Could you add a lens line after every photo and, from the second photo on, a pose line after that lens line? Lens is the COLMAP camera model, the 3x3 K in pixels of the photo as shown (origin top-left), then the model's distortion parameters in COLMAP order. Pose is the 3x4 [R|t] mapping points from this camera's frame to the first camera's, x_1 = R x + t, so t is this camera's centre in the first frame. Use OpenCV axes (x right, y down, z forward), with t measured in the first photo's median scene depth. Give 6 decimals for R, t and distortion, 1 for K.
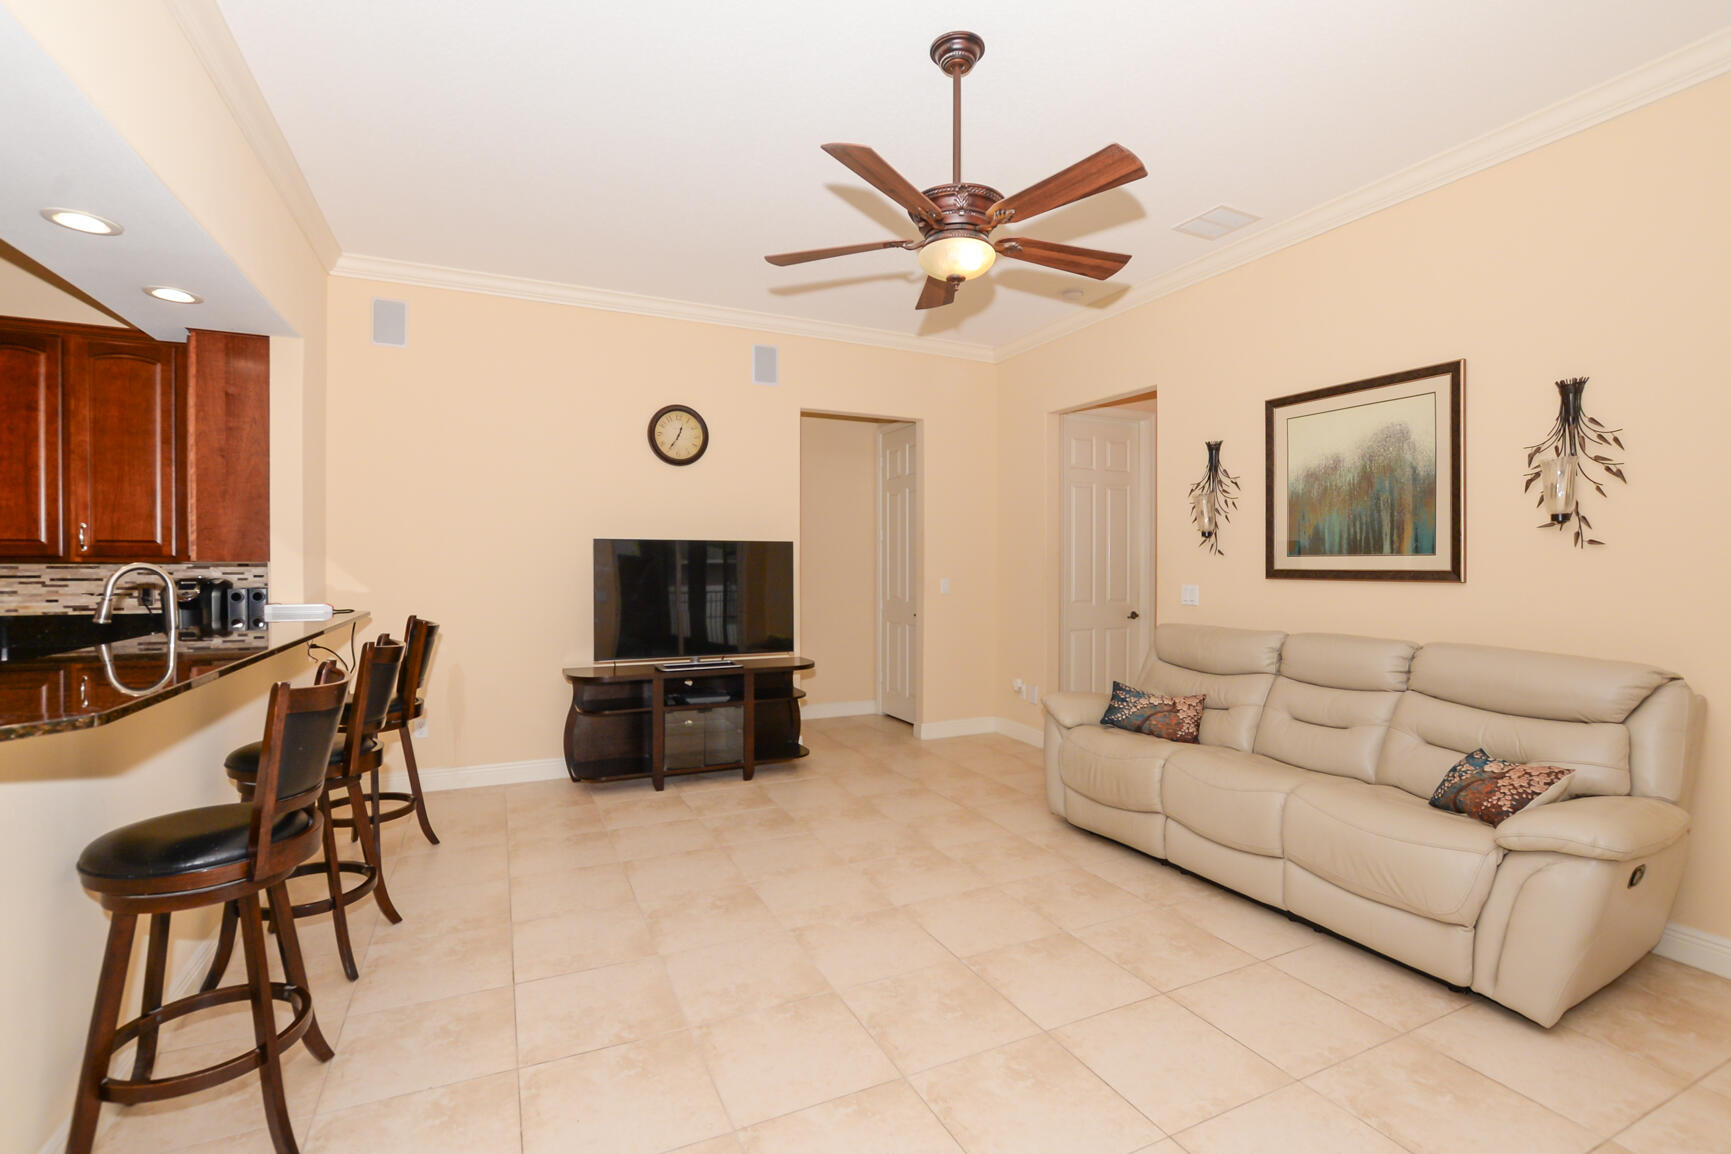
lens RADIAL K [[796.5, 0, 858.1], [0, 796.5, 565.4], [0, 0, 1]] dist [0.002572, 0.000390]
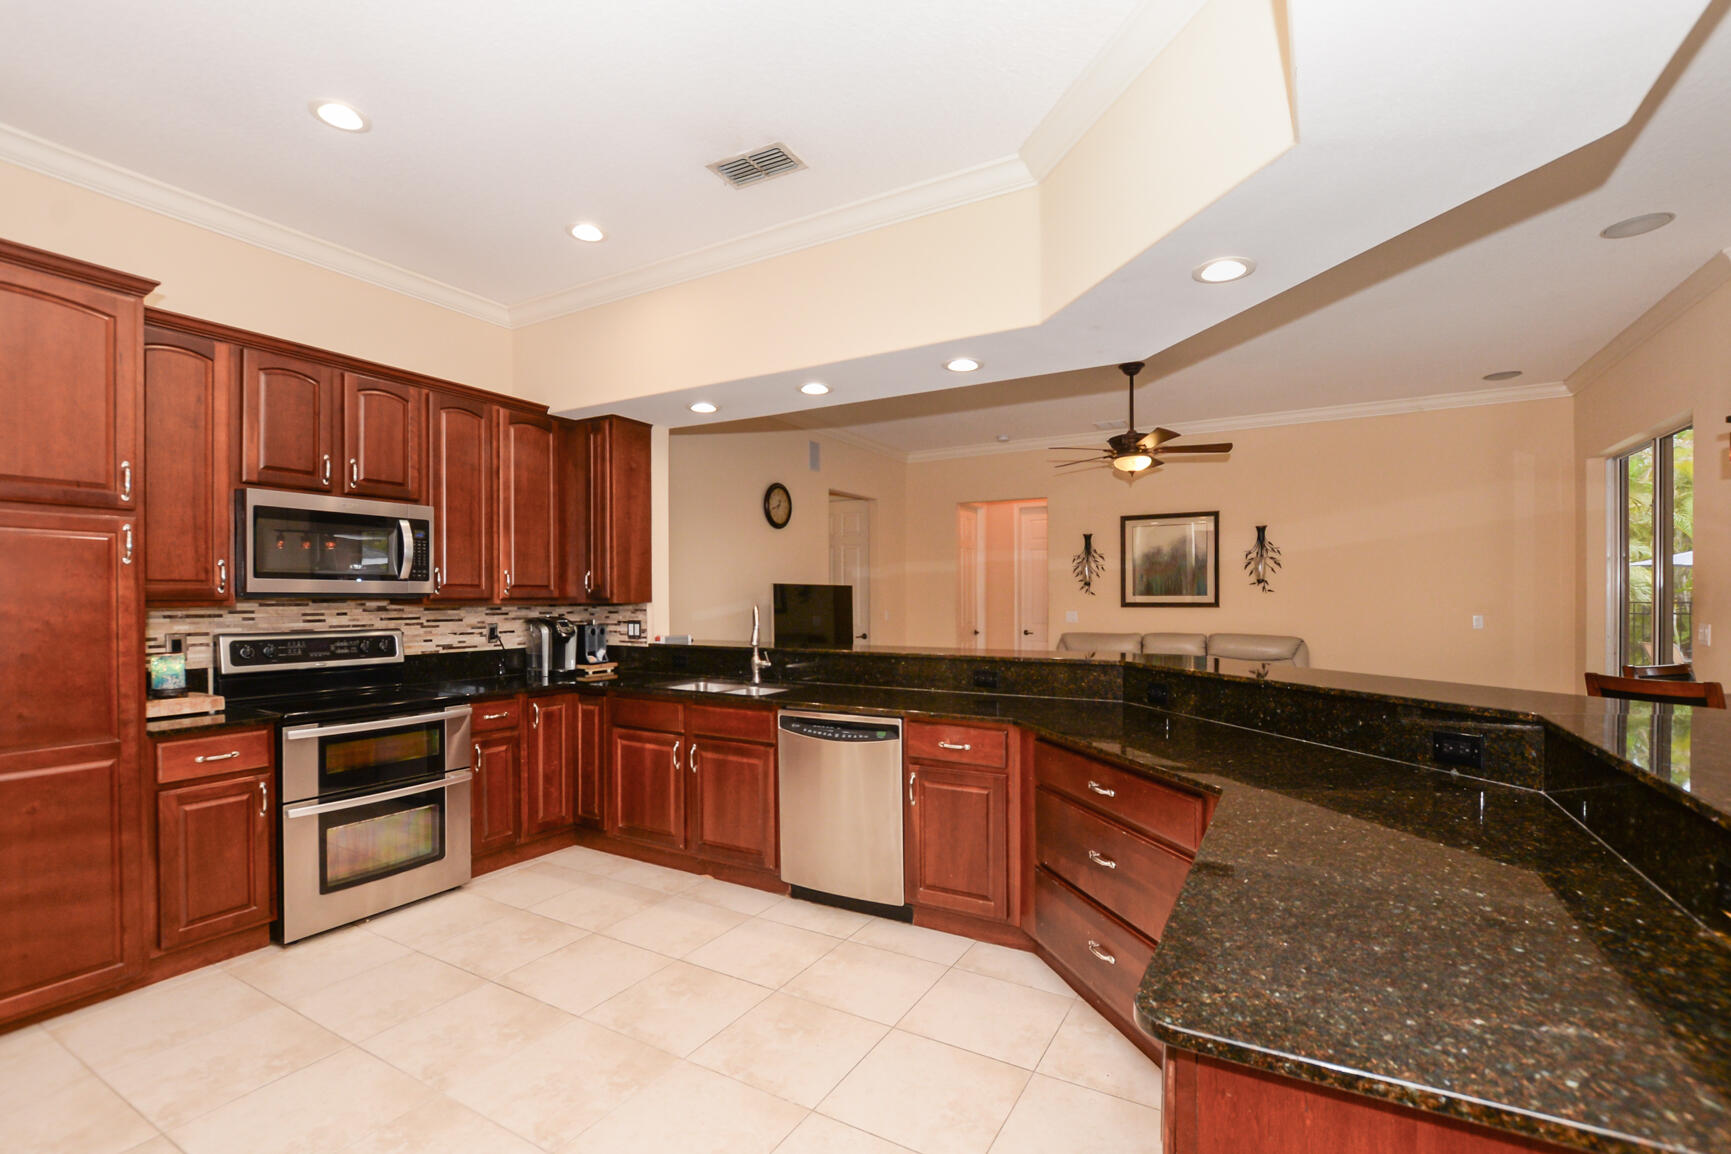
lens RADIAL K [[756.9, 0, 865.5], [0, 756.9, 577.0], [0, 0, 1]] dist [-0.001893, -0.000060]
pose [[0.816882, 0.011881, 0.576683, -1.118477], [0.004975, 0.999606, -0.027641, -0.009651], [-0.576784, 0.025449, 0.816500, -0.159421]]
